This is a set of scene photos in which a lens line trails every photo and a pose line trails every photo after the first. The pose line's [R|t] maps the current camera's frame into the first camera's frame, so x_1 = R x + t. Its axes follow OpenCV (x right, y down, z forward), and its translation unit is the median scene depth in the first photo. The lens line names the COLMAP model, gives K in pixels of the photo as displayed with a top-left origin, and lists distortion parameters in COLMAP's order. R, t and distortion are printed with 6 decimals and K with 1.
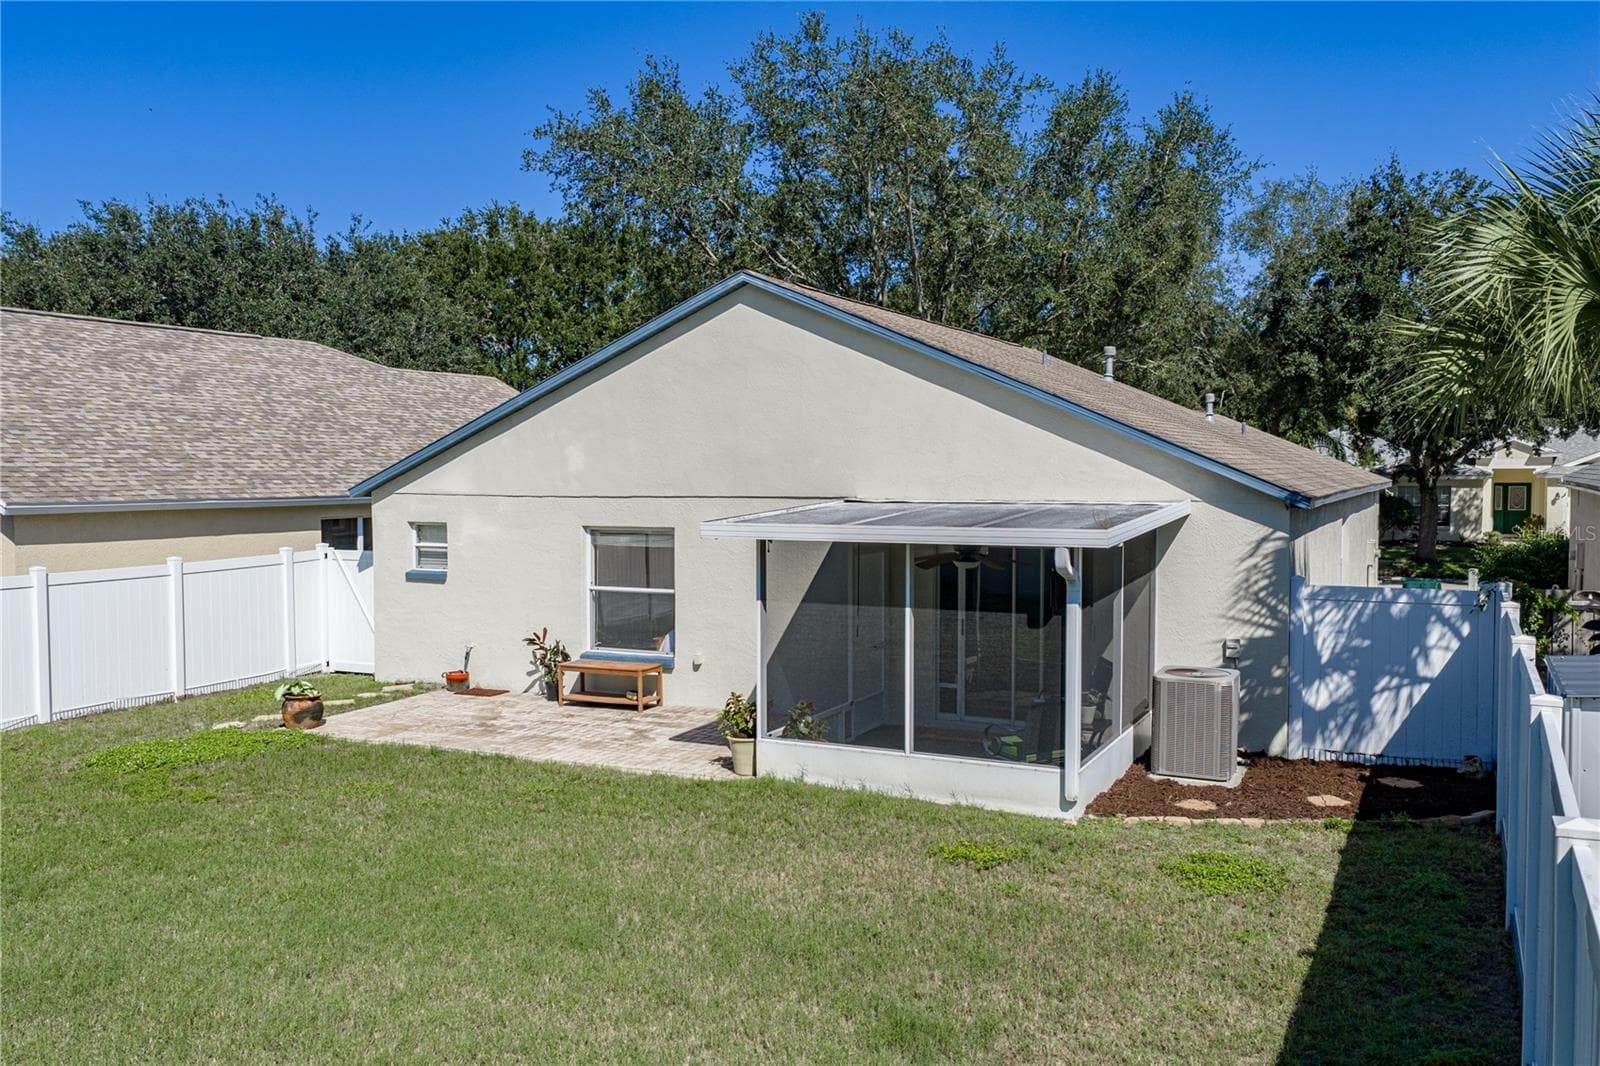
lens RADIAL K [[1317.4, 0, 802.6], [0, 1317.4, 540.0], [0, 0, 1]] dist [0.029536, 0.009189]
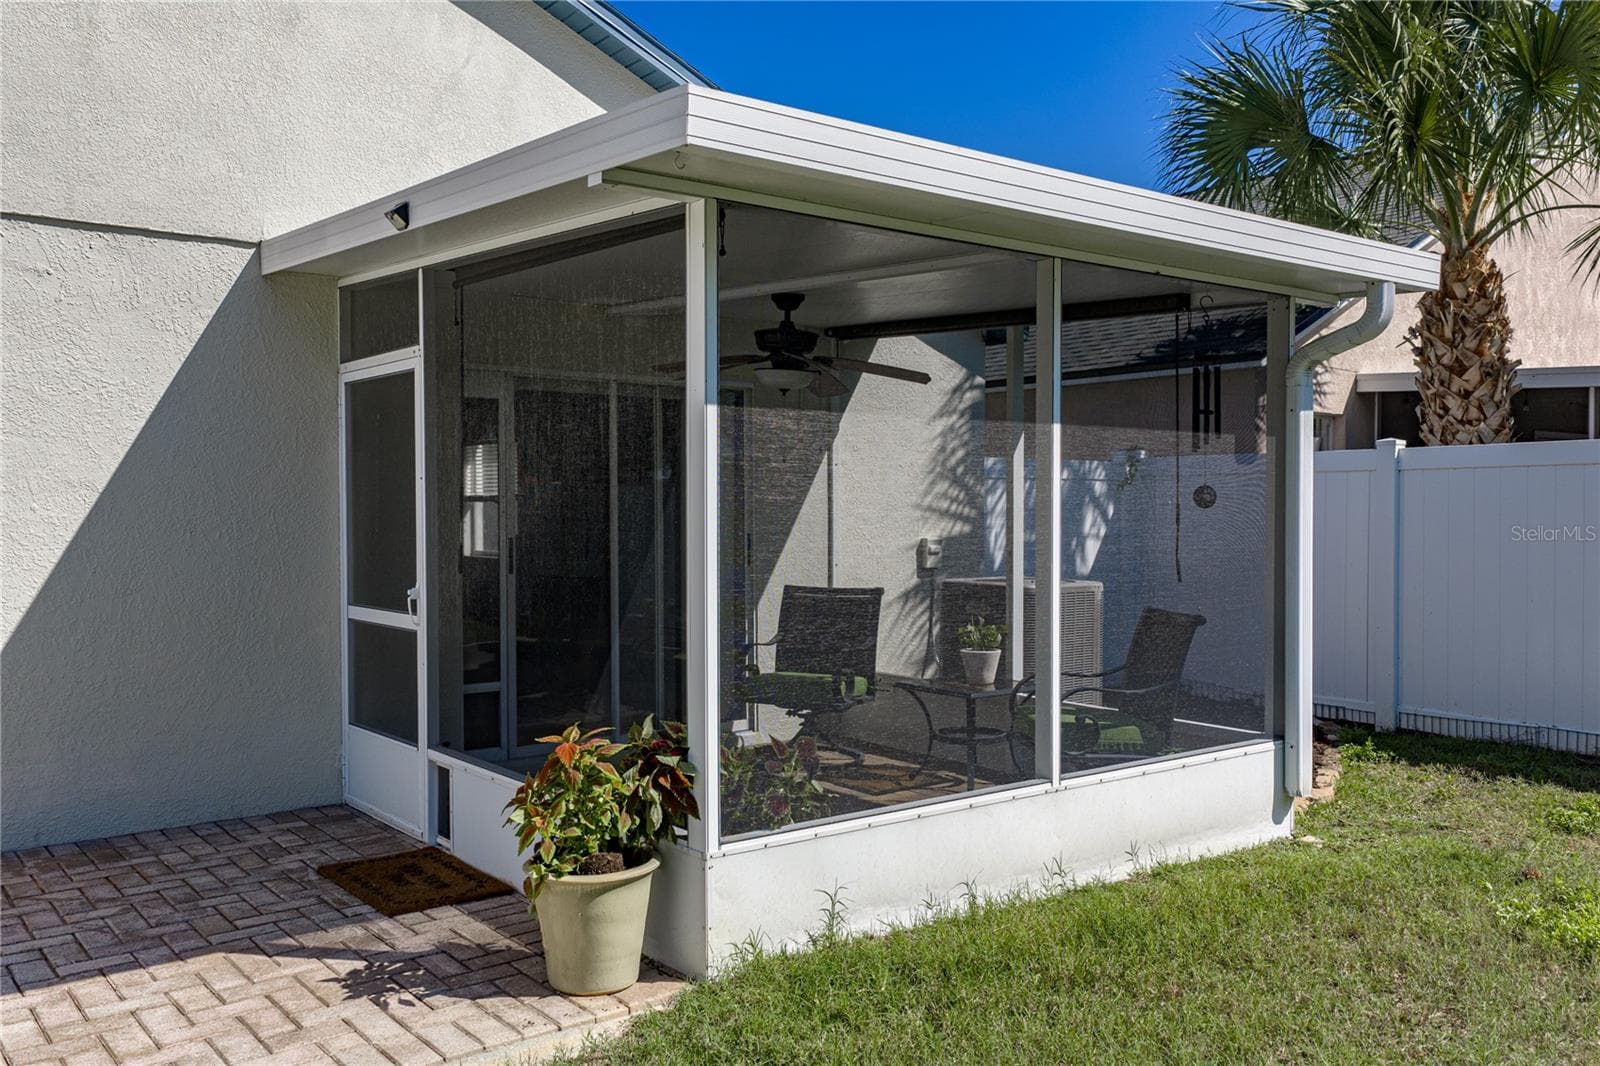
lens RADIAL K [[1317.4, 0, 802.6], [0, 1317.4, 540.0], [0, 0, 1]] dist [0.029536, 0.009189]
pose [[0.425434, -0.018797, 0.904794, -0.287332], [0.047237, 0.998883, -0.001459, 0.073192], [-0.903756, 0.043360, 0.425847, 0.788851]]
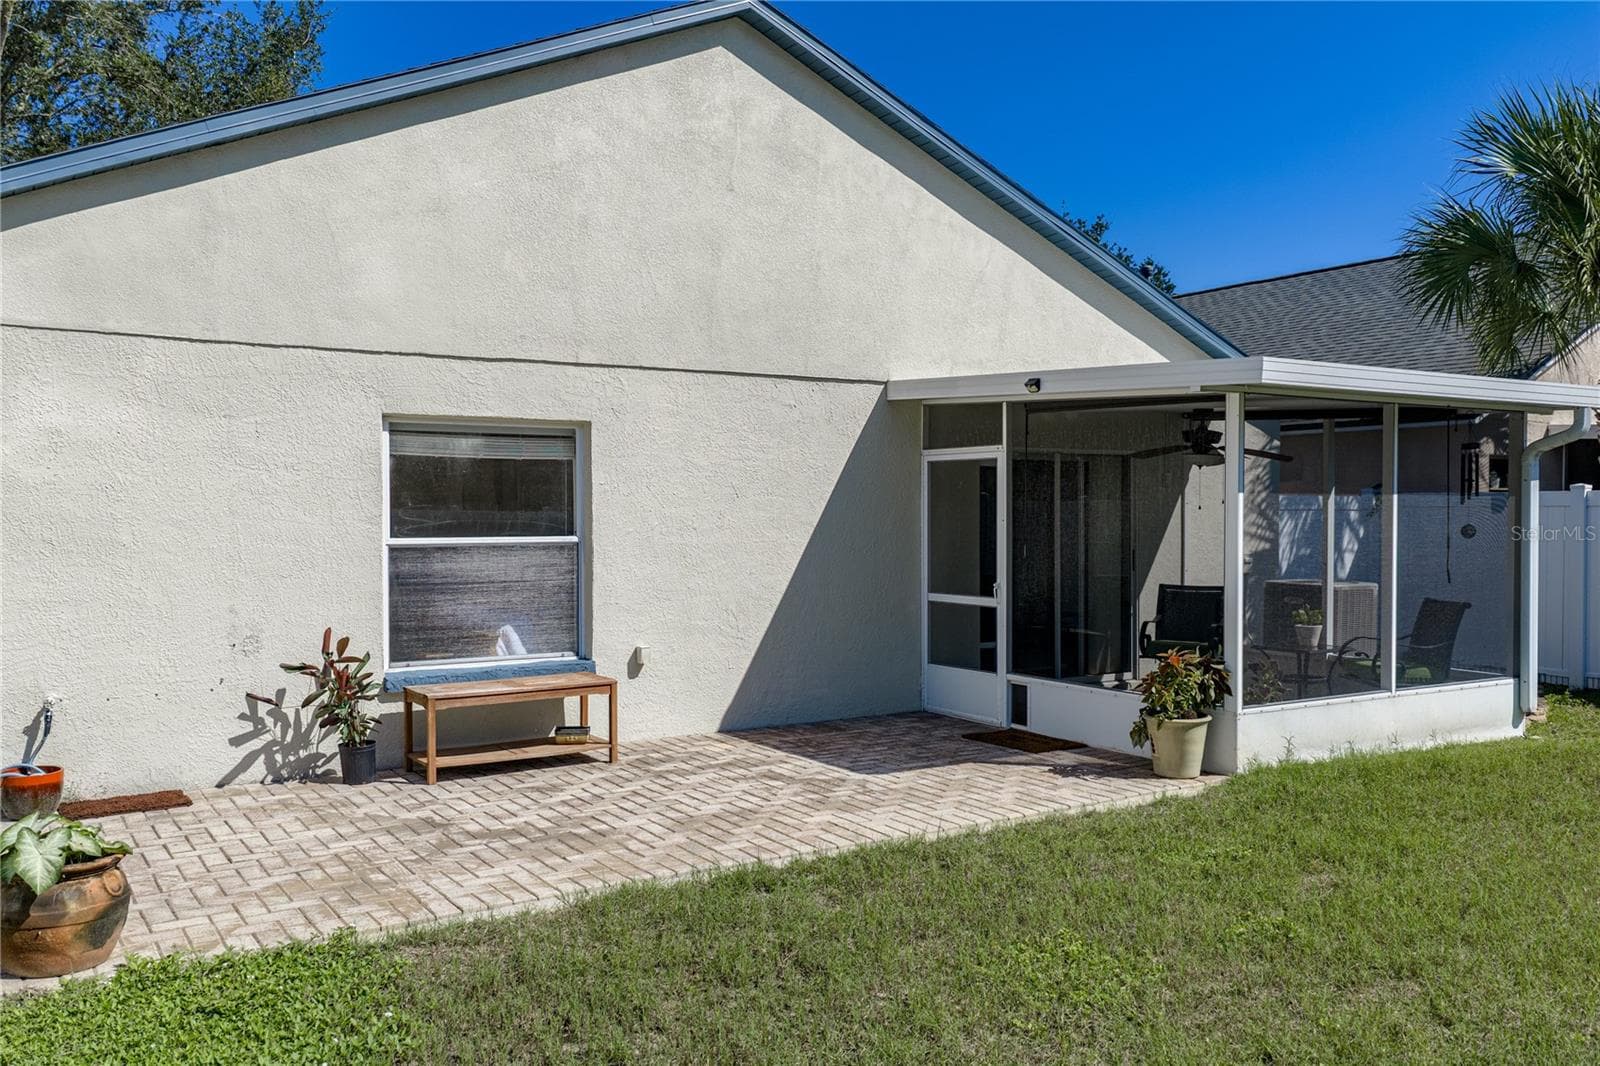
lens RADIAL K [[1317.4, 0, 802.6], [0, 1317.4, 540.0], [0, 0, 1]] dist [0.029536, 0.009189]
pose [[0.511141, -0.014398, 0.859376, -0.650513], [0.042722, 0.999049, -0.008672, 0.059898], [-0.858435, 0.041147, 0.511270, 0.795360]]
